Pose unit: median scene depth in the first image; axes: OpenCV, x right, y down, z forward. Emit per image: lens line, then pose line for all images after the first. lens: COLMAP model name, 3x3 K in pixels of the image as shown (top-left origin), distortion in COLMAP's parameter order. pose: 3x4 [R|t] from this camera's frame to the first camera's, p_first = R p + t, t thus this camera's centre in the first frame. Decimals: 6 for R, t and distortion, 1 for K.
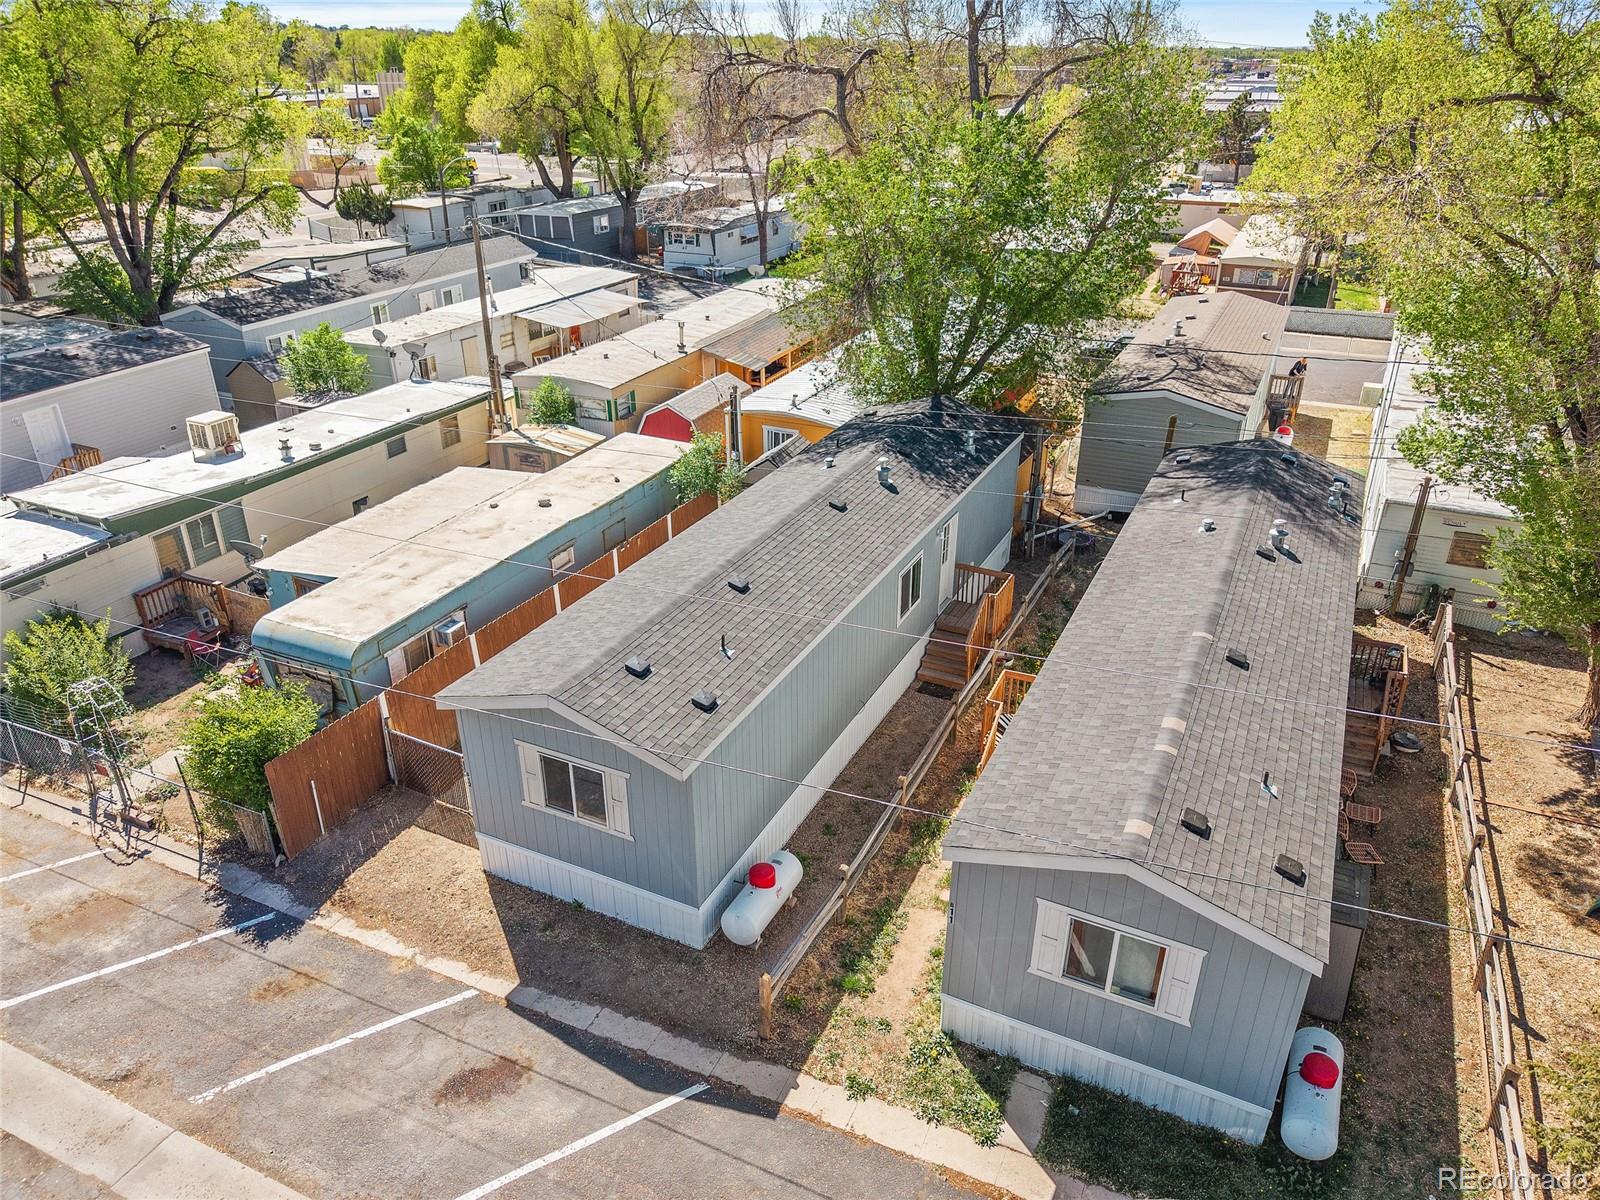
lens RADIAL K [[1103.4, 0, 800.0], [0, 1103.4, 600.0], [0, 0, 1]] dist [0.007910, -0.004535]
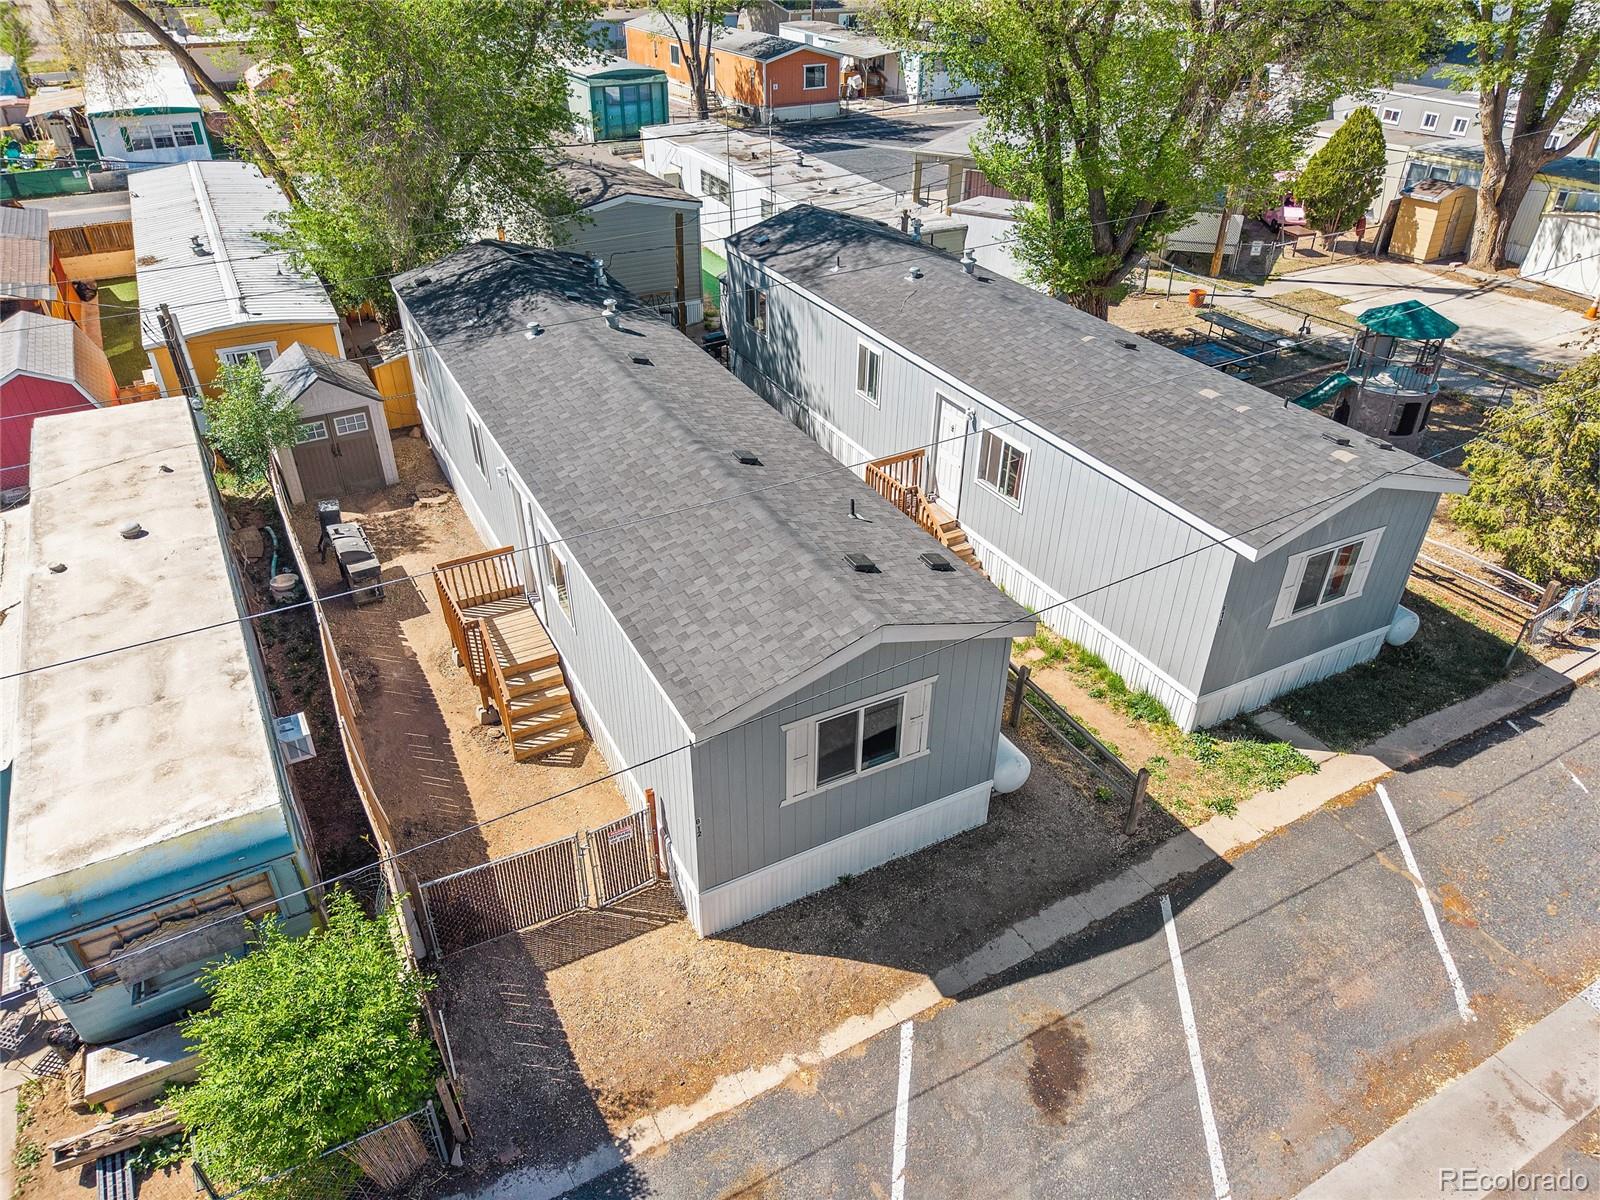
lens RADIAL K [[1075.7, 0, 800.0], [0, 1075.7, 600.0], [0, 0, 1]] dist [0.005353, -0.000255]
pose [[0.594166, -0.441166, 0.672562, -0.720224], [0.353417, 0.894315, 0.274403, -0.144653], [-0.722539, 0.074654, 0.687287, 0.520926]]
